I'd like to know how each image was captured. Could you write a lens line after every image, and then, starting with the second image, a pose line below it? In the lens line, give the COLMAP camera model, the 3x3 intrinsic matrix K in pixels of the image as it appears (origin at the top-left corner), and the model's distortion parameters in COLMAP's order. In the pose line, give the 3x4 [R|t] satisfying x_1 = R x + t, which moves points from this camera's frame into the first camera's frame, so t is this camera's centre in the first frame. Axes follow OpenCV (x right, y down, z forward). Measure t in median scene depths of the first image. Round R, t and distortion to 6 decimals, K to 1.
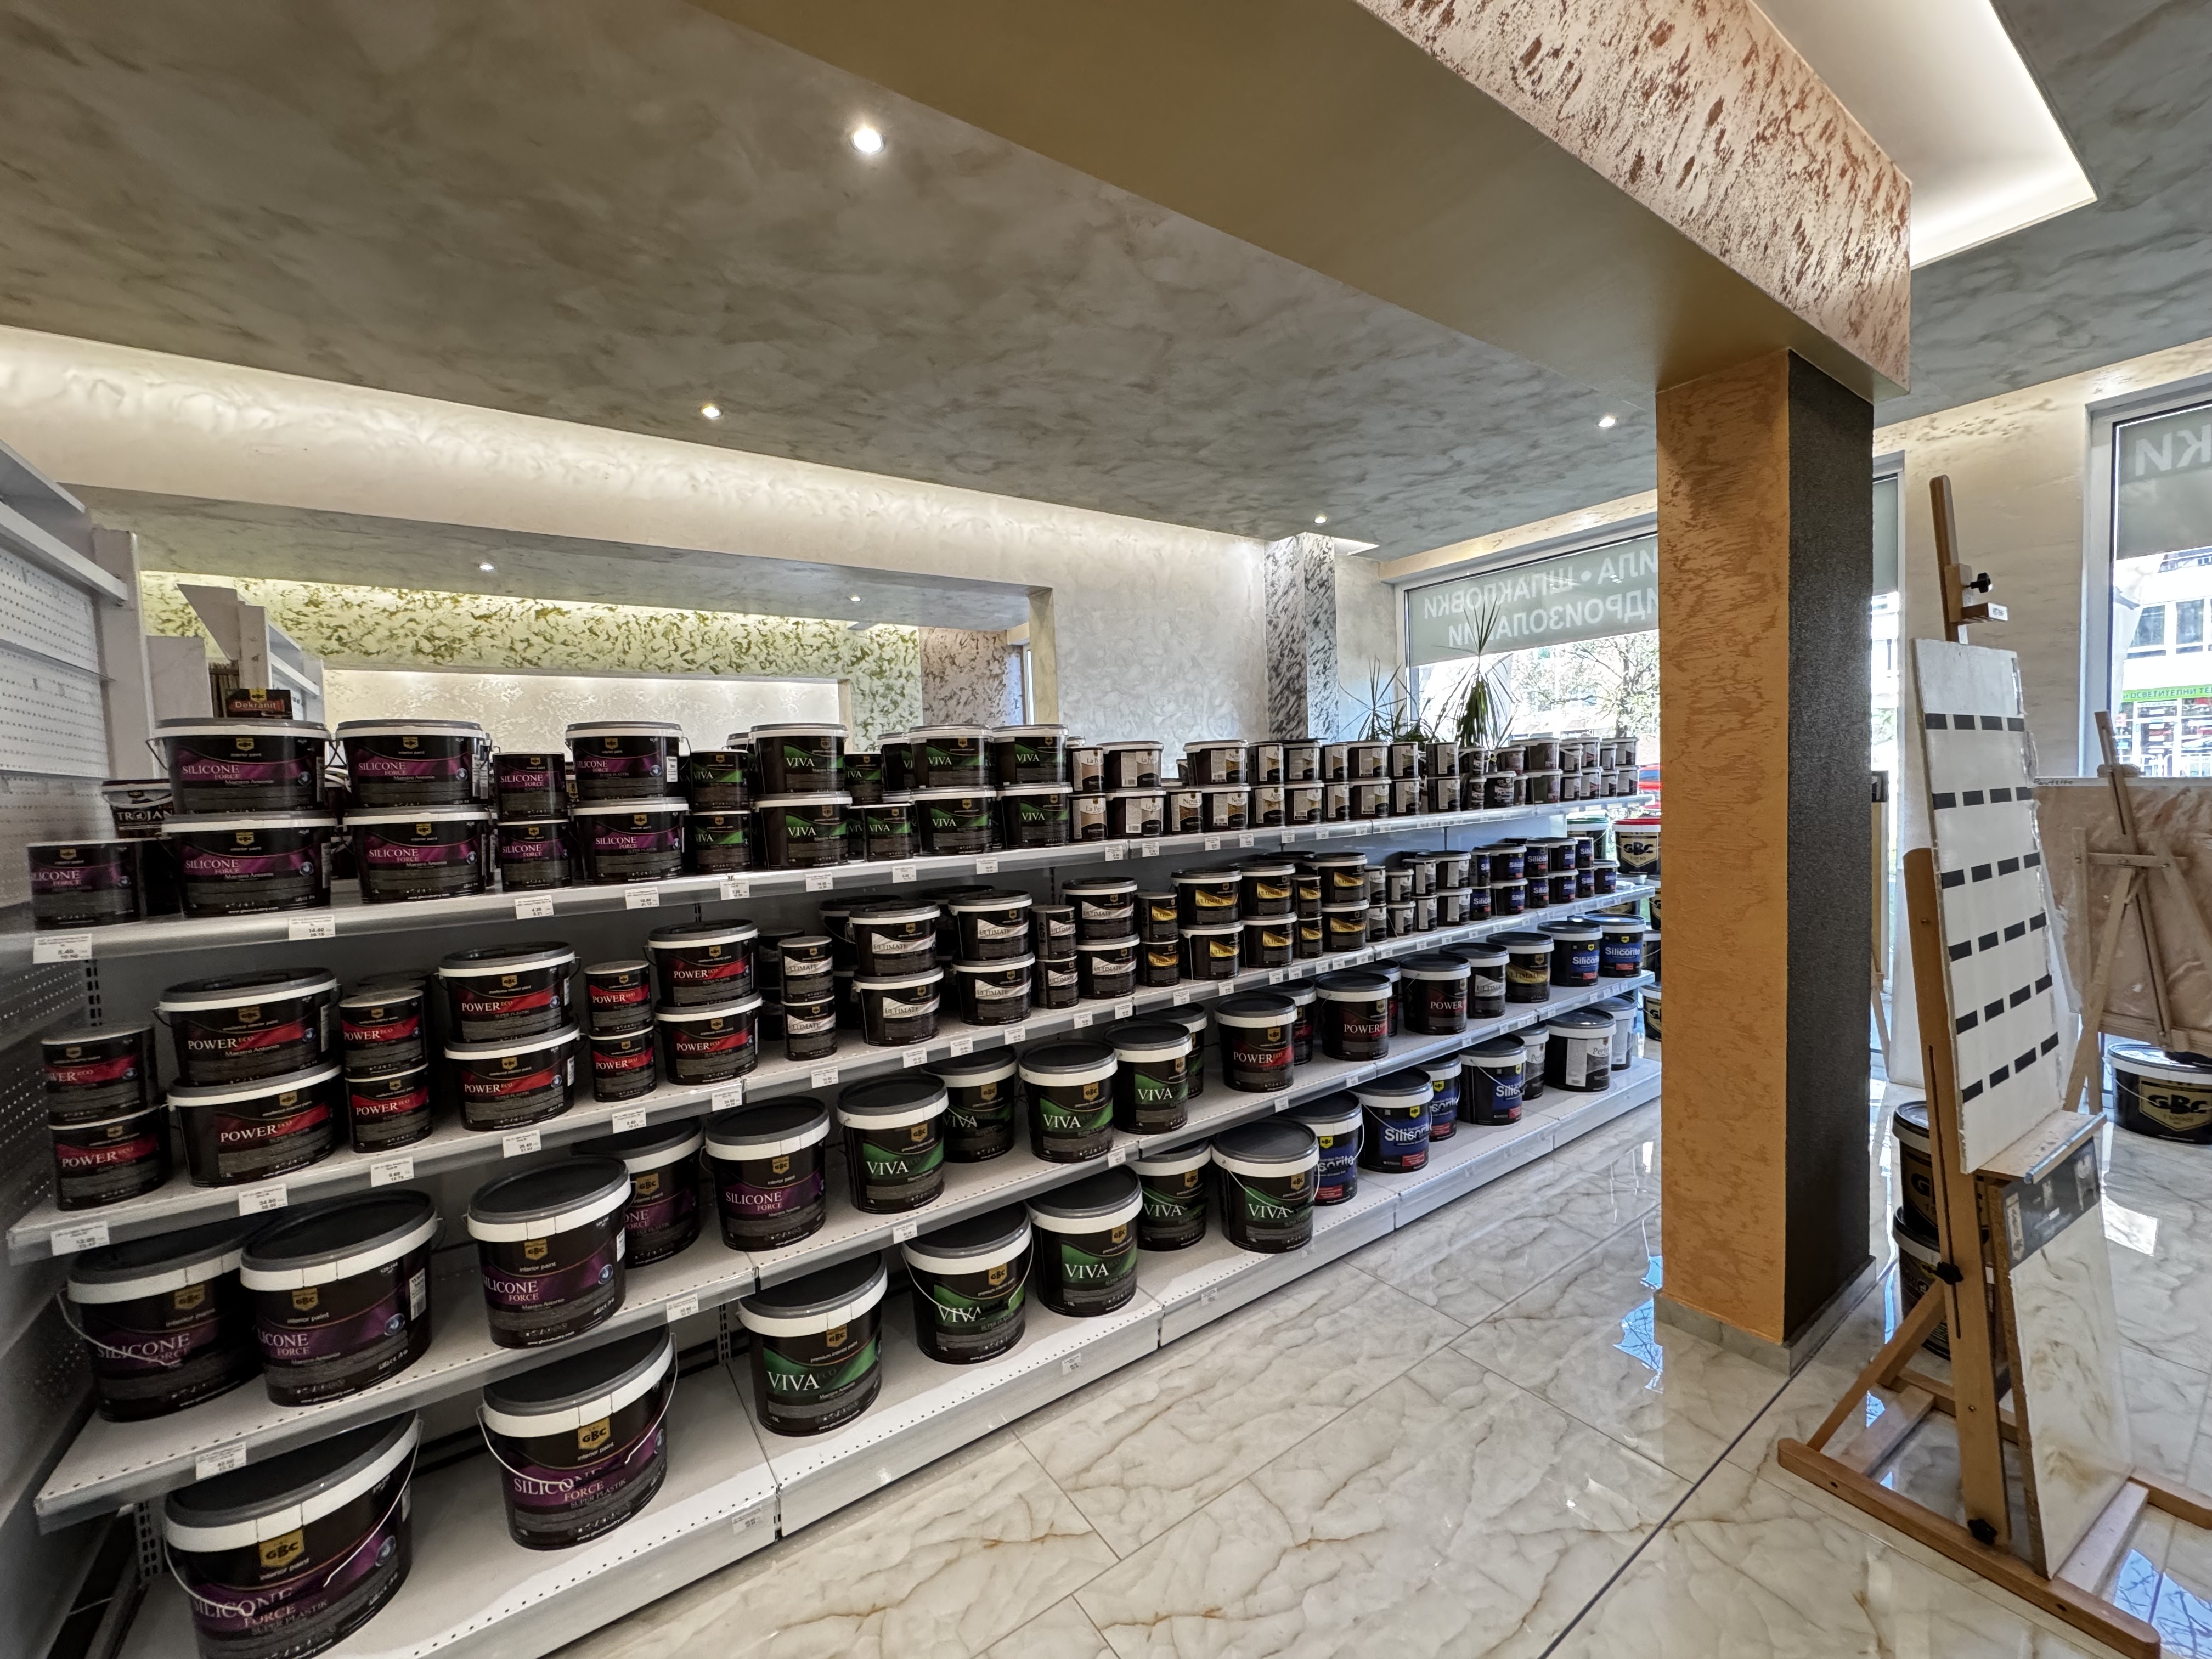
lens RADIAL K [[885.4, 0, 1106.0], [0, 885.4, 829.5], [0, 0, 1]] dist [-0.000827, -0.000228]
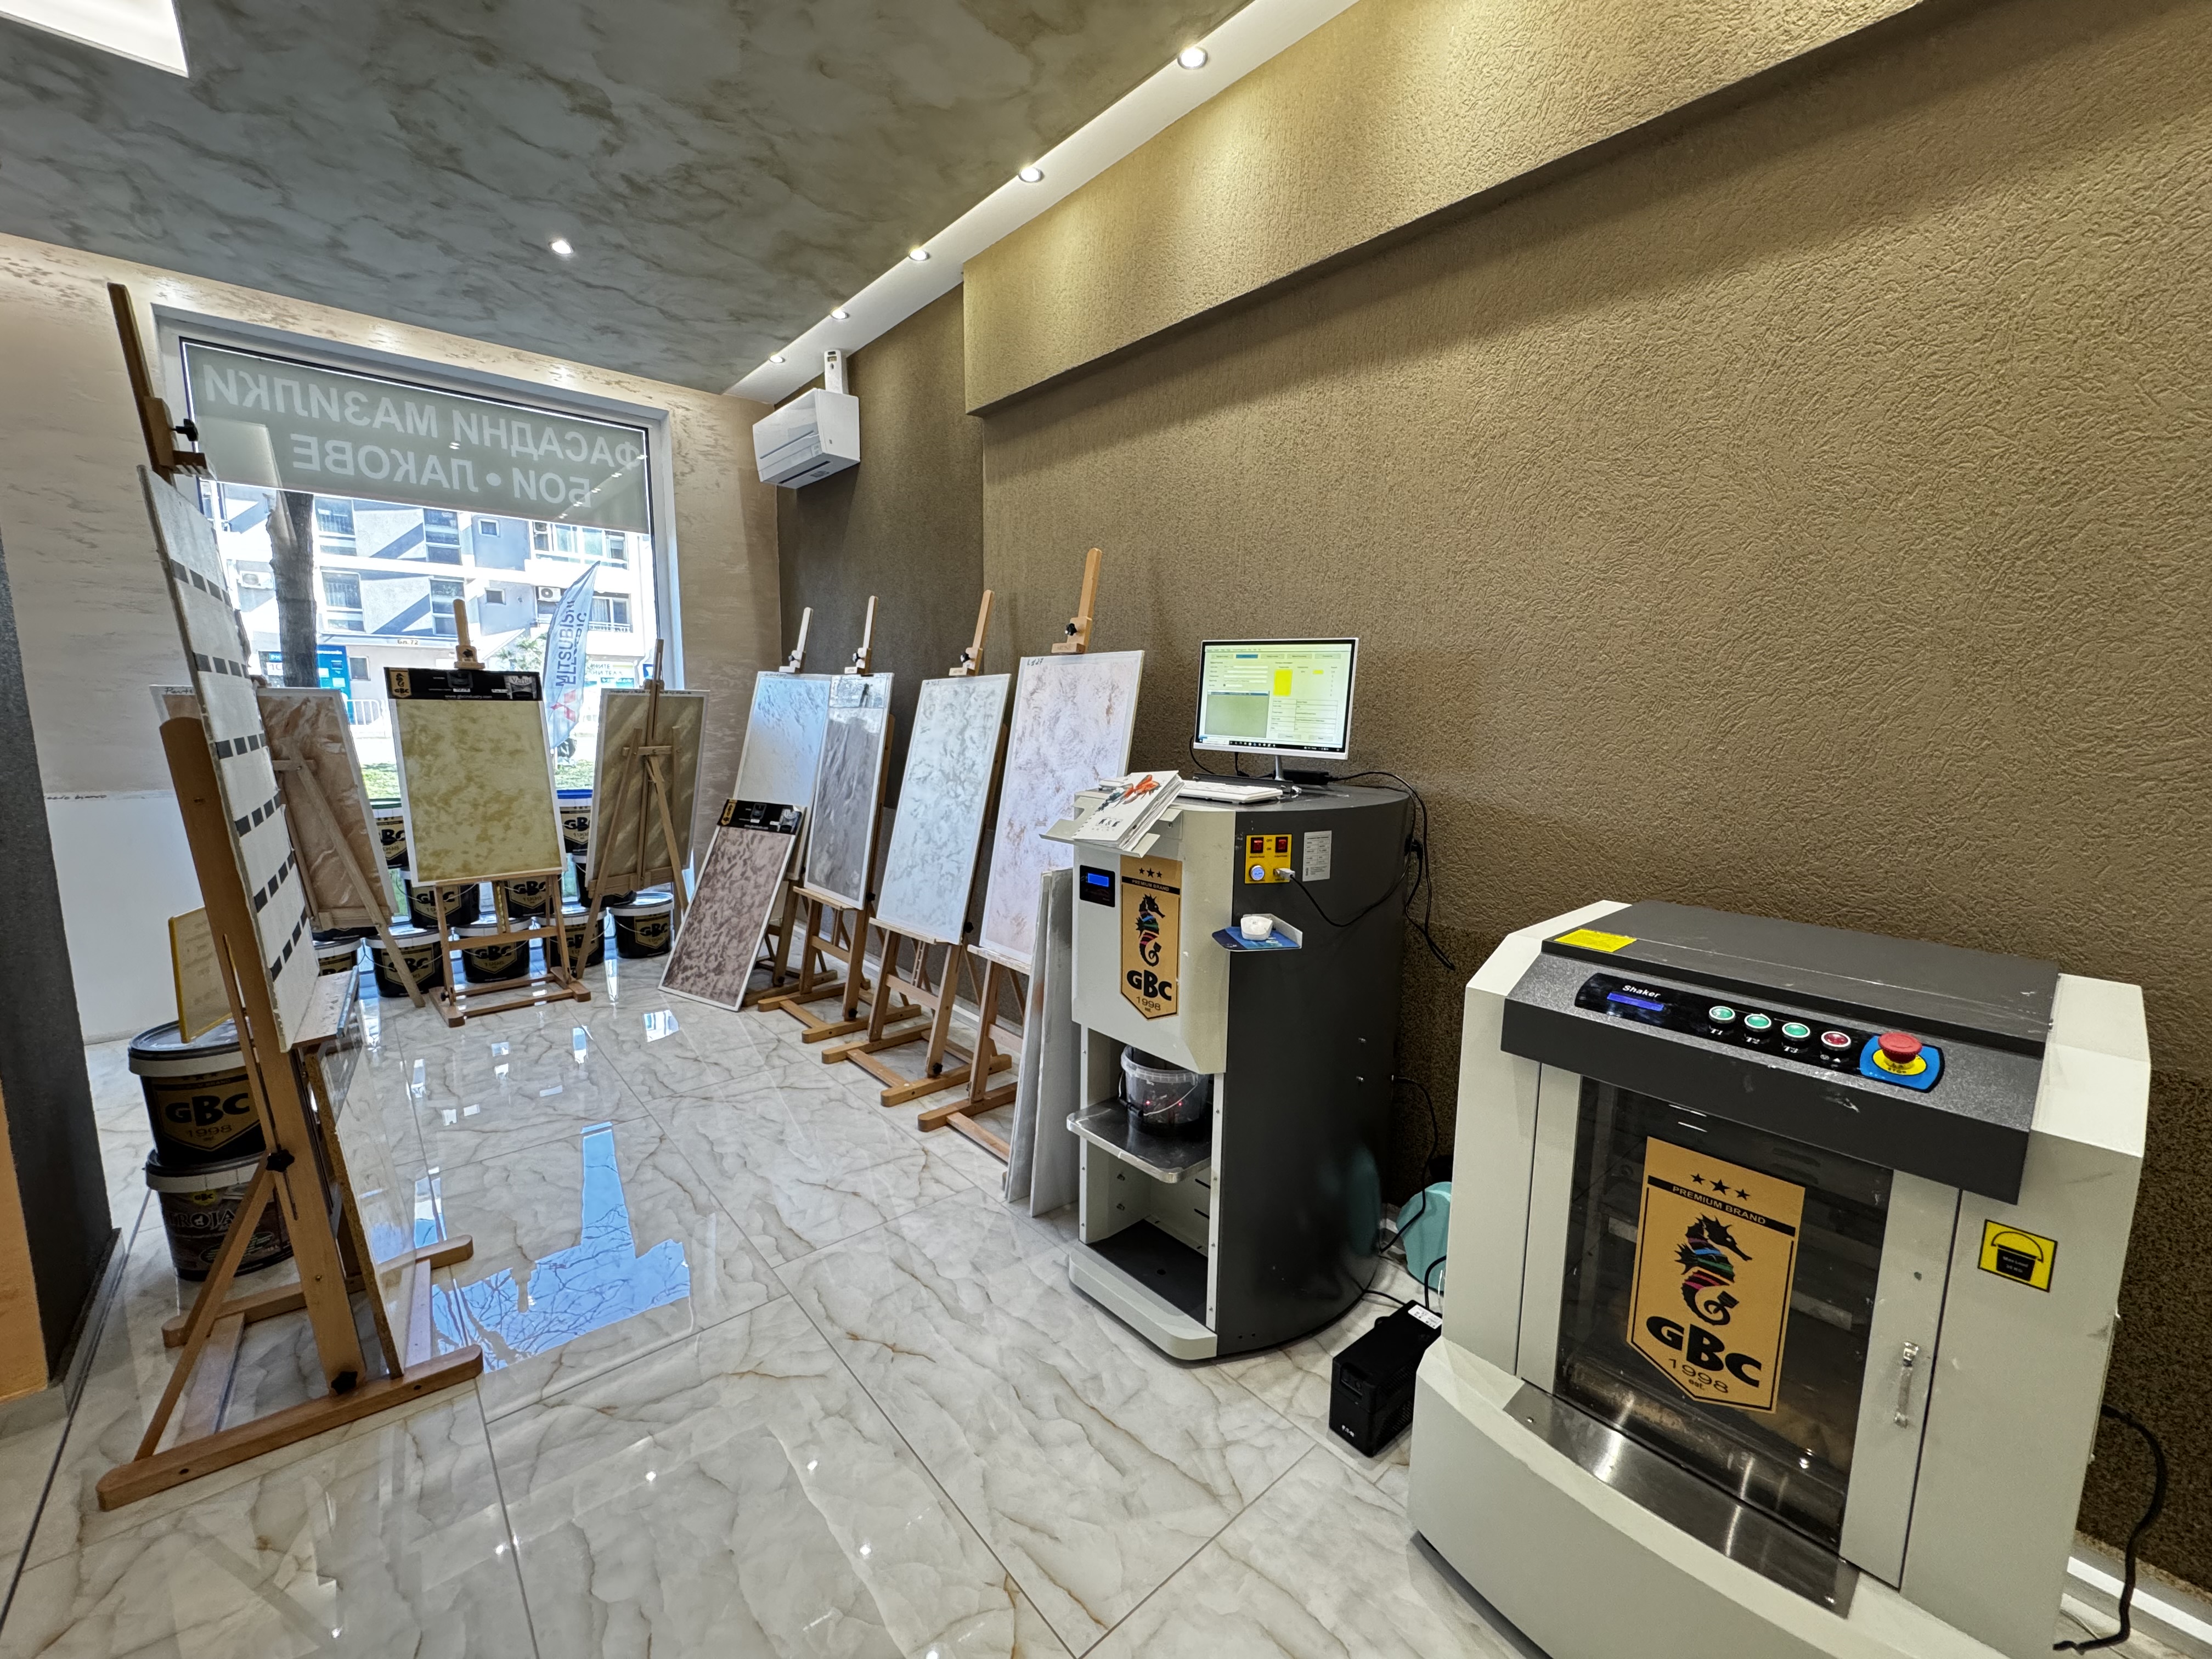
lens RADIAL K [[885.4, 0, 1106.0], [0, 885.4, 829.5], [0, 0, 1]] dist [-0.000827, -0.000228]
pose [[-0.113473, -0.101507, 0.988342, -0.050330], [0.049107, 0.992978, 0.107621, 0.061766], [-0.992327, 0.060747, -0.107691, 0.139058]]
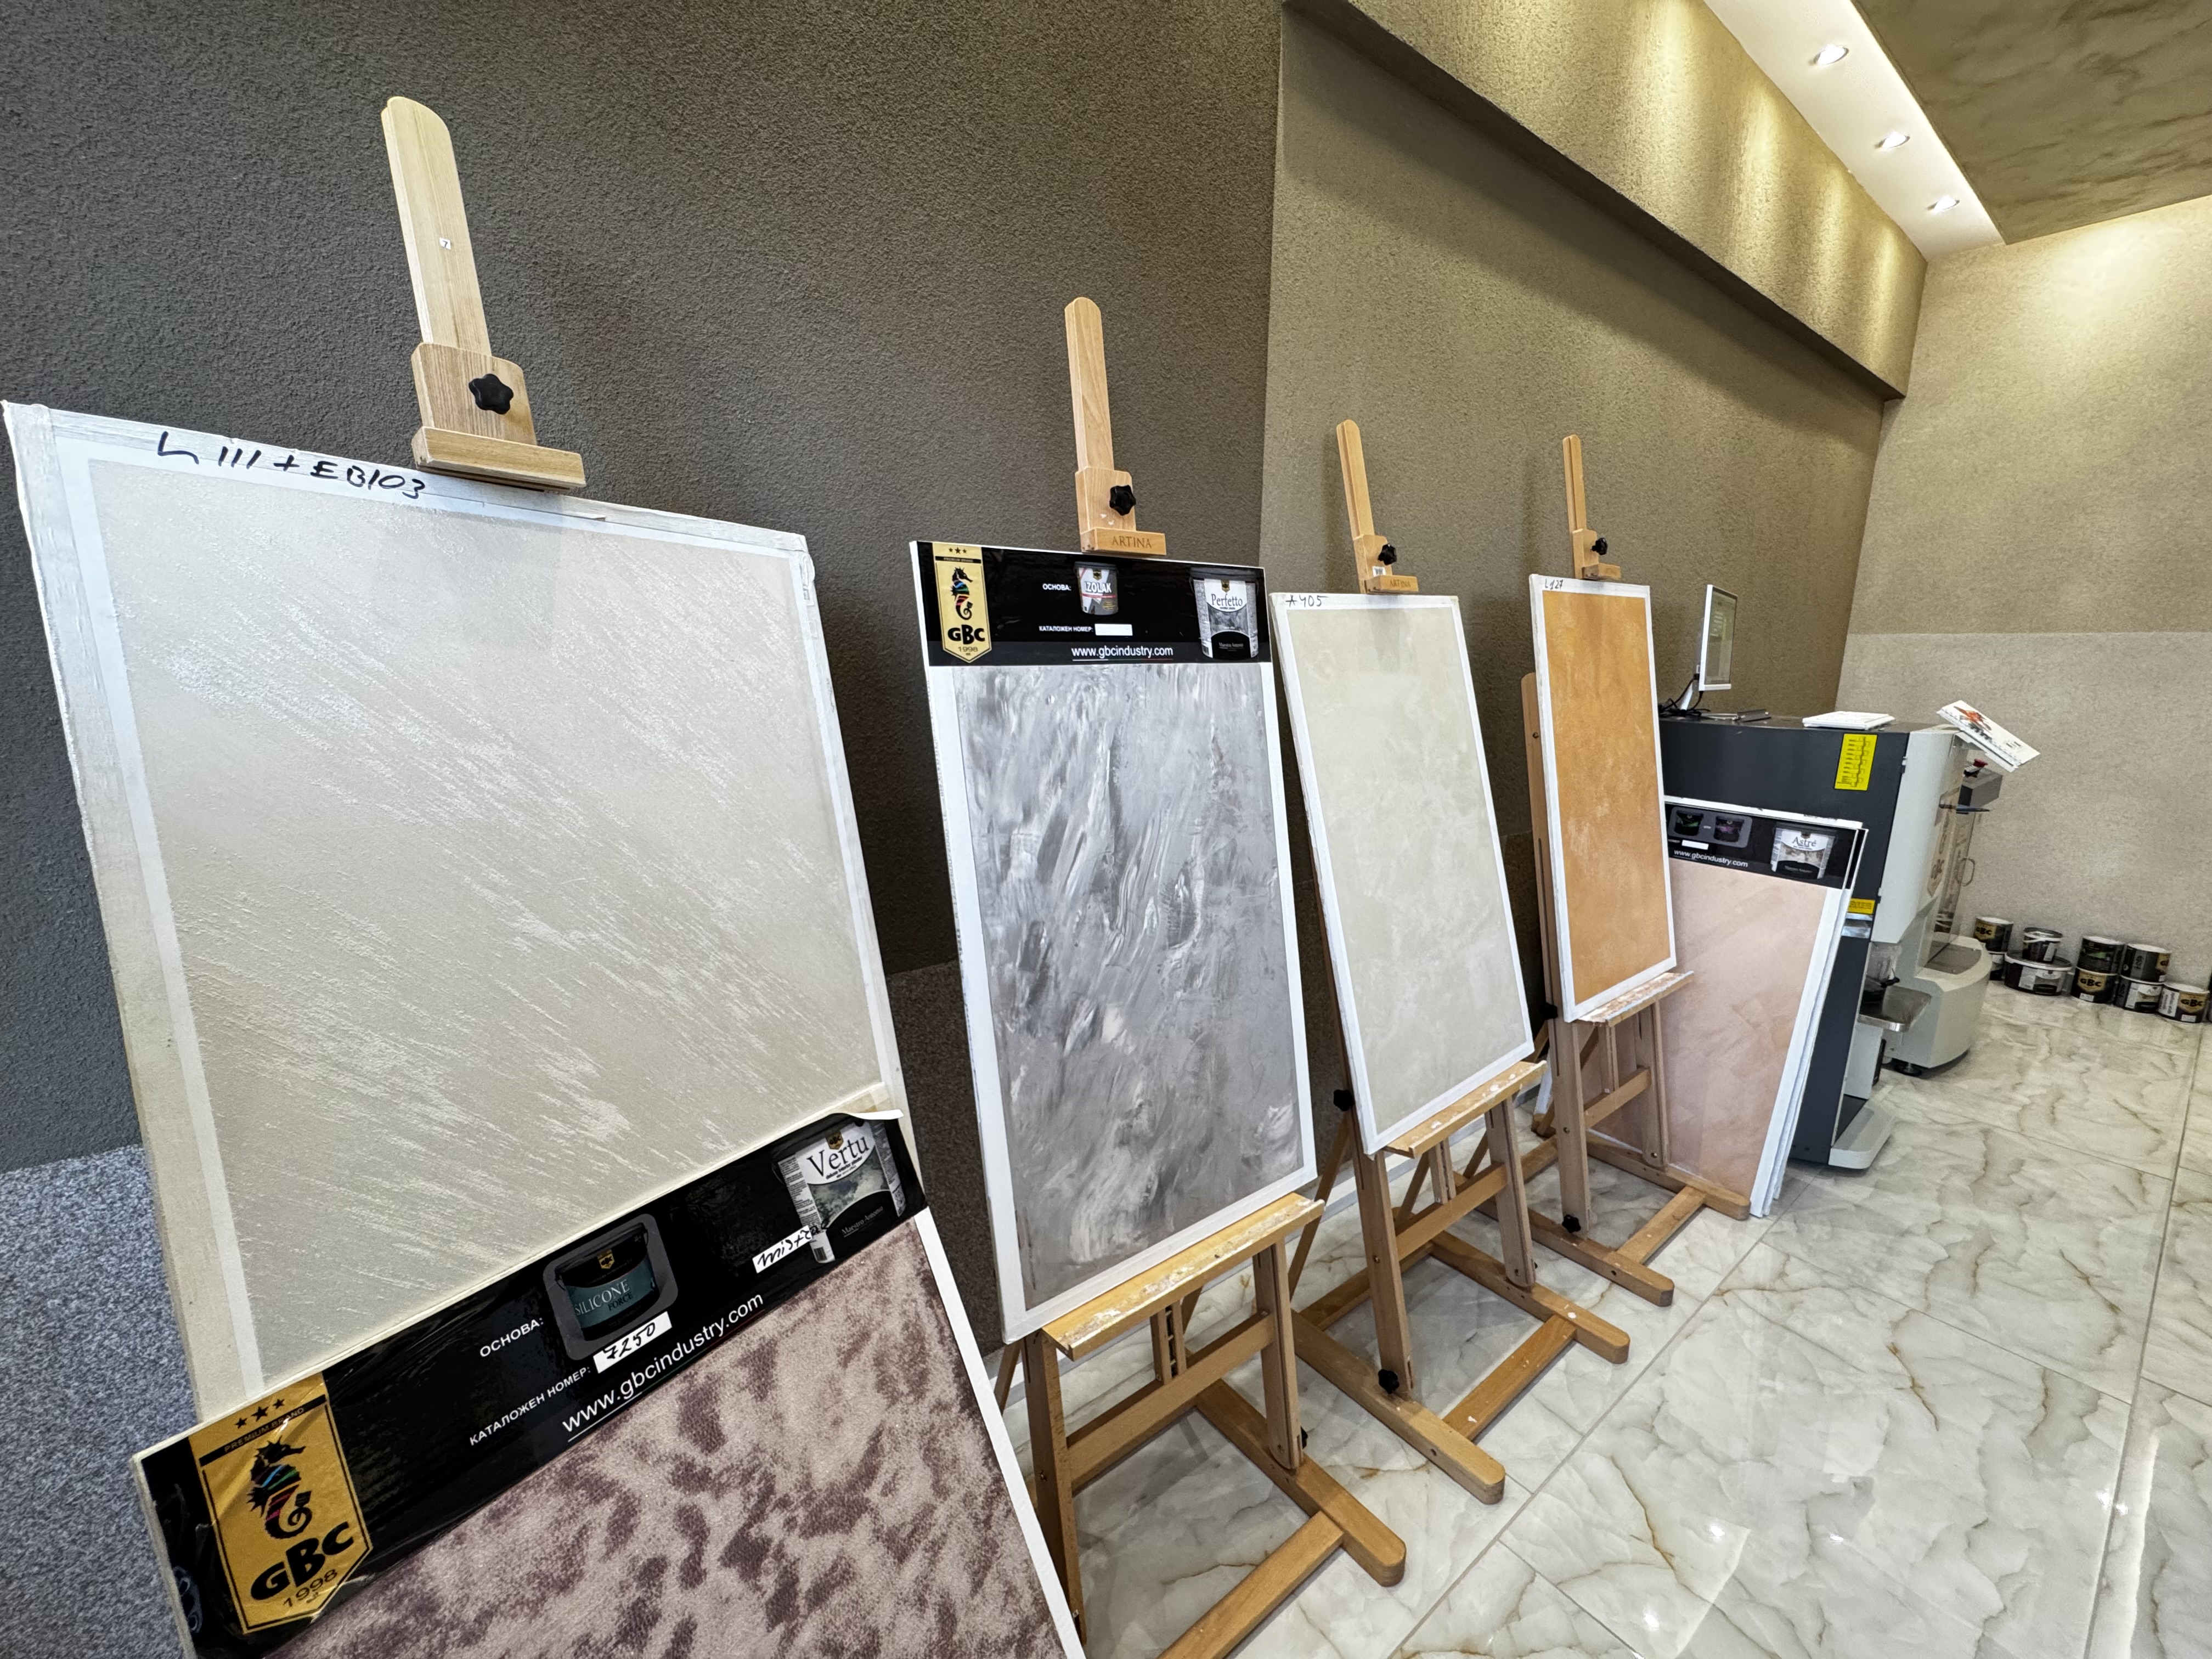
lens RADIAL K [[885.4, 0, 1106.0], [0, 885.4, 829.5], [0, 0, 1]] dist [-0.000827, -0.000228]
pose [[-0.998133, 0.043182, -0.043196, 0.957687], [0.030542, 0.965321, 0.259272, -0.003278], [0.052894, 0.257468, -0.964838, 0.599955]]
